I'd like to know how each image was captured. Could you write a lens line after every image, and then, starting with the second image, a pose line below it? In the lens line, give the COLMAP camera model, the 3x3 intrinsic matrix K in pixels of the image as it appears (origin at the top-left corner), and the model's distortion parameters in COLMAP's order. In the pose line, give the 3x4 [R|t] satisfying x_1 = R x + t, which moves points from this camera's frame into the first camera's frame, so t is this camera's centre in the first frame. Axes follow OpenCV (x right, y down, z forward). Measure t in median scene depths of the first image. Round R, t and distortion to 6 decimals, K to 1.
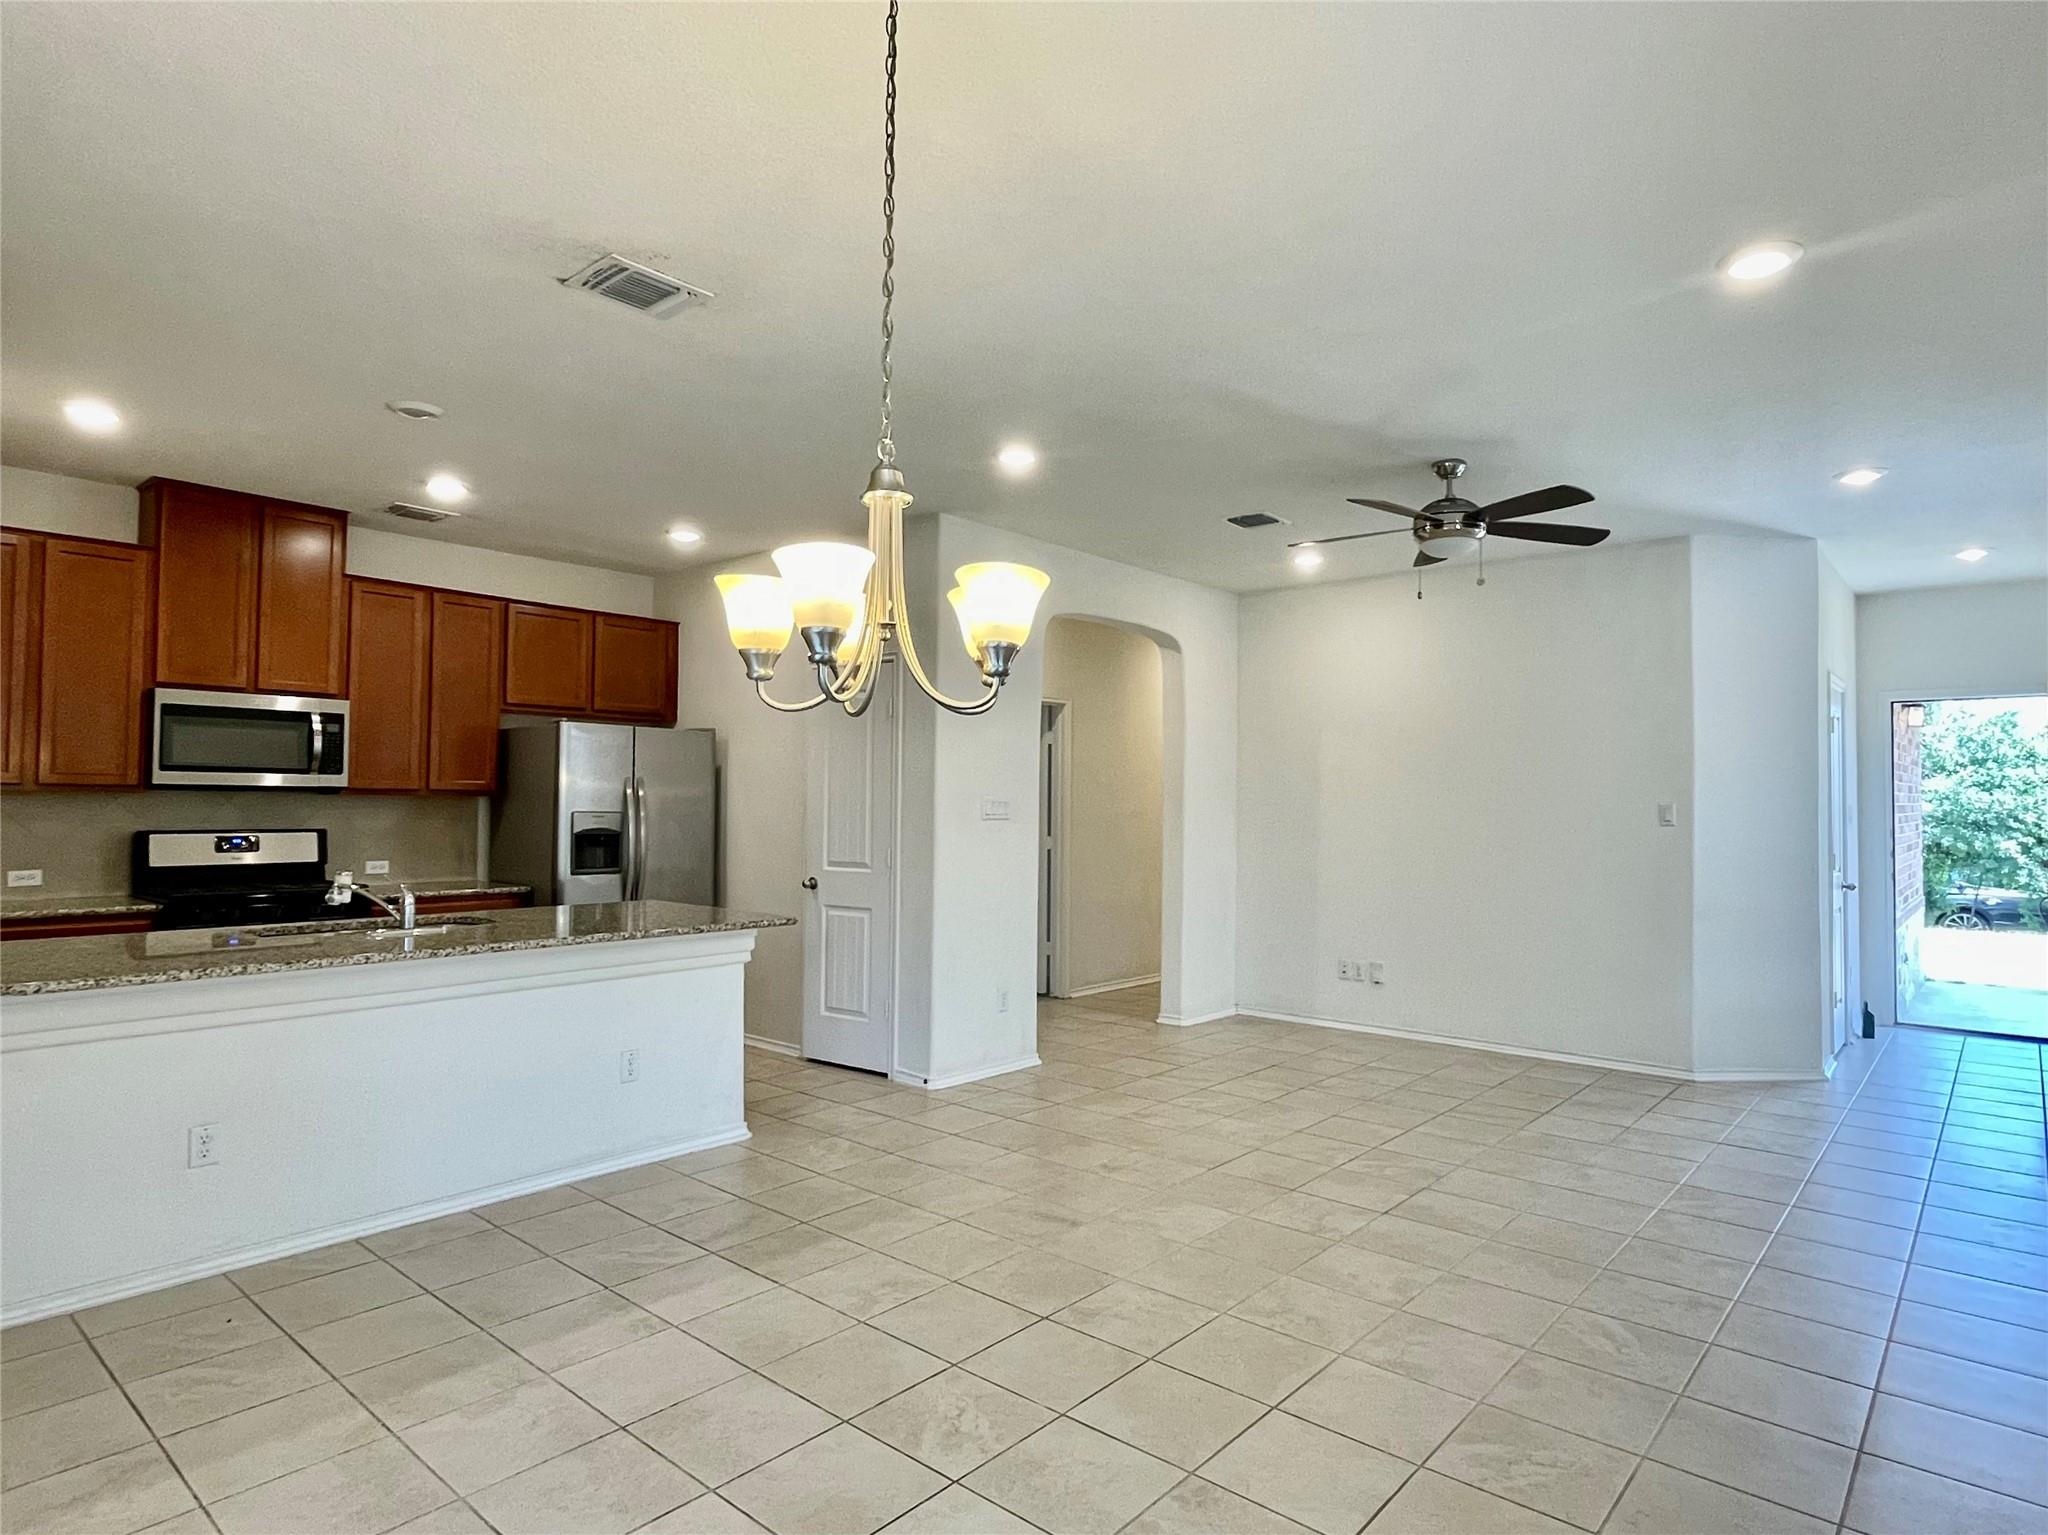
lens RADIAL K [[1138.6, 0, 1035.5], [0, 1138.6, 770.5], [0, 0, 1]] dist [-0.000644, 0.000073]
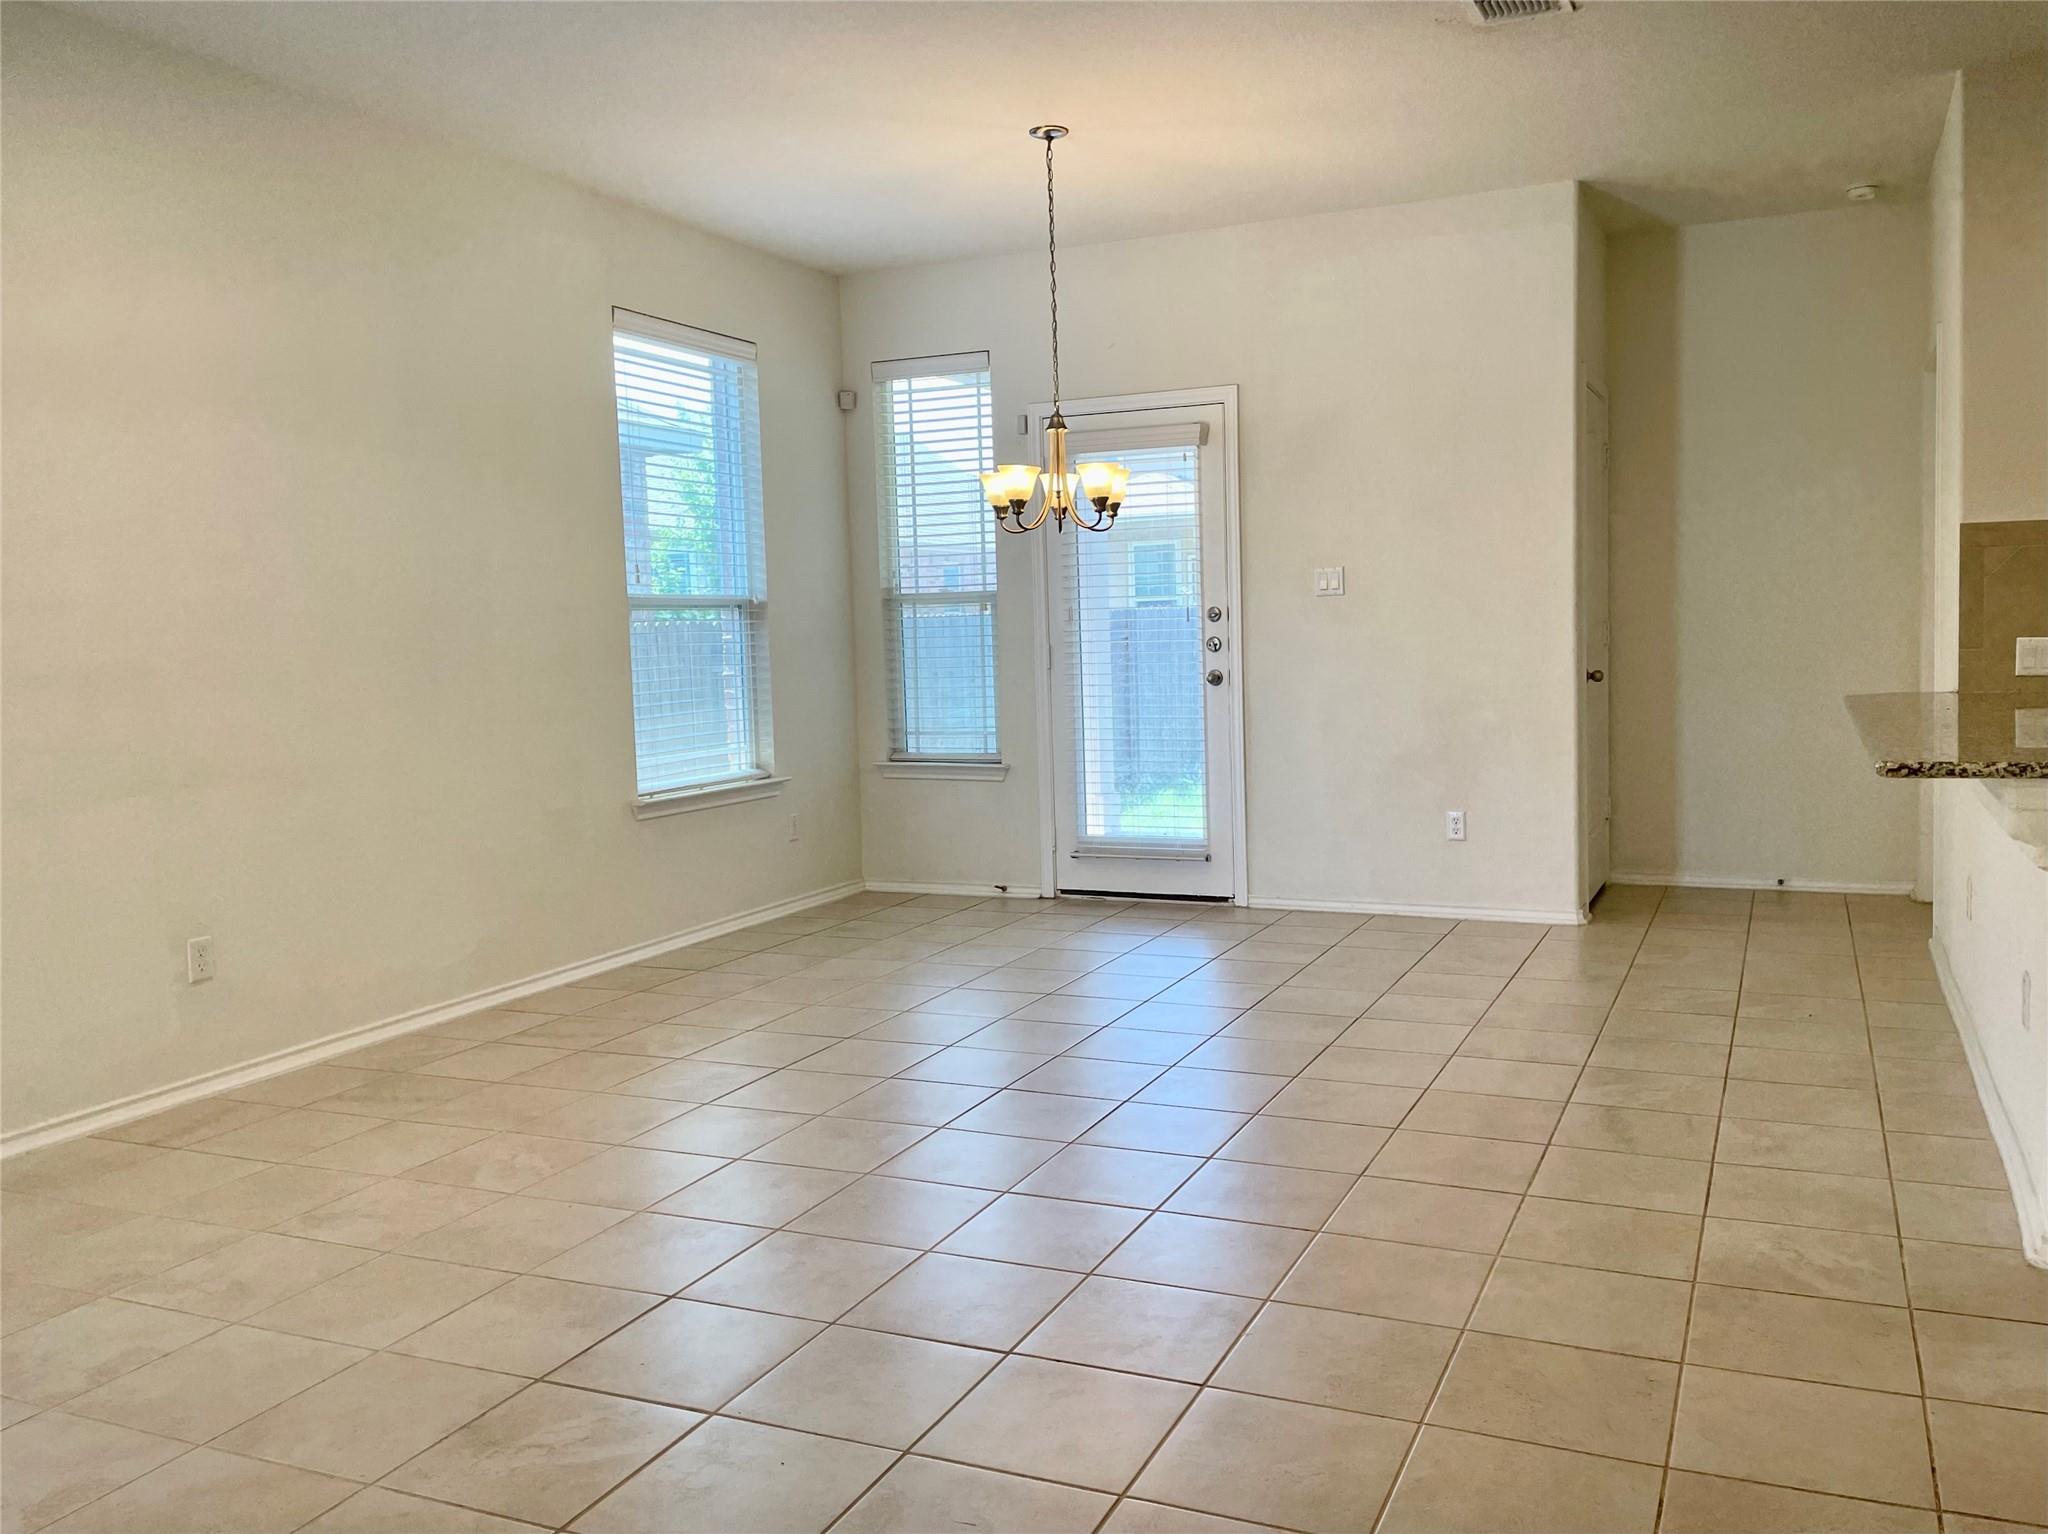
lens RADIAL K [[1626.1, 0, 1078.8], [0, 1626.1, 758.9], [0, 0, 1]] dist [0.057538, -0.003315]
pose [[-0.956652, 0.040313, -0.288429, 0.241974], [0.026686, 0.998341, 0.051027, 0.071082], [0.290007, 0.041119, -0.956141, 1.286108]]
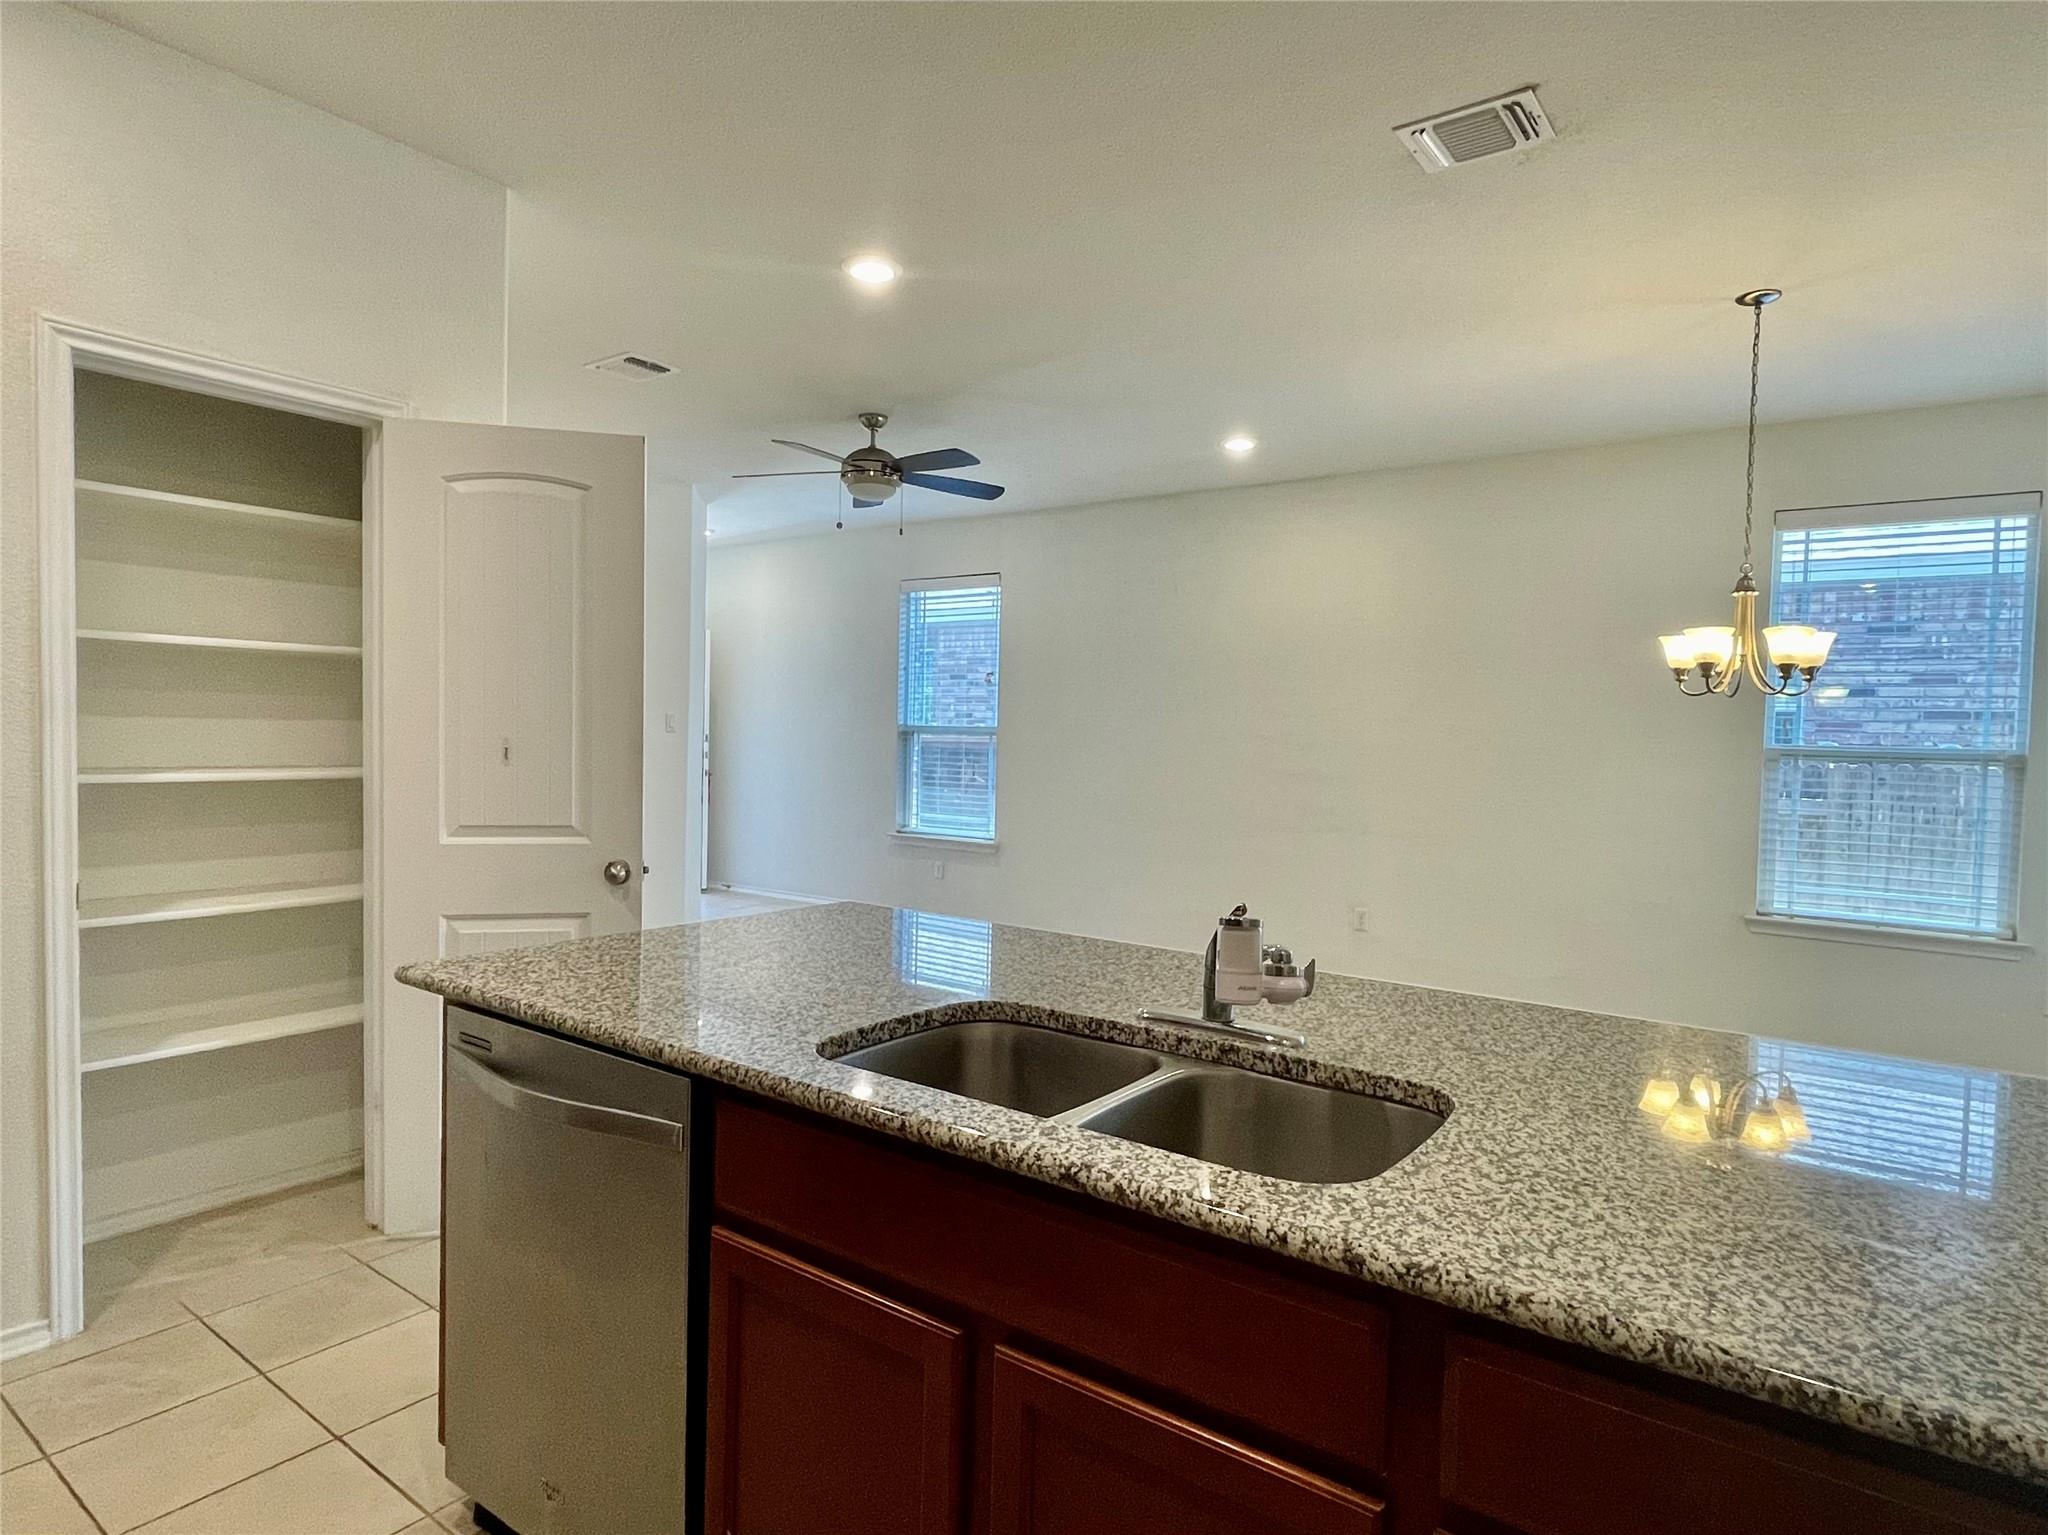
lens RADIAL K [[1160.2, 0, 1024.0], [0, 1160.2, 767.5], [0, 0, 1]] dist [-0.001688, 0.000191]
pose [[-0.069951, -0.042554, 0.996642, -0.713263], [-0.055803, 0.997692, 0.038682, 0.022861], [-0.995988, -0.052910, -0.072164, 0.802315]]
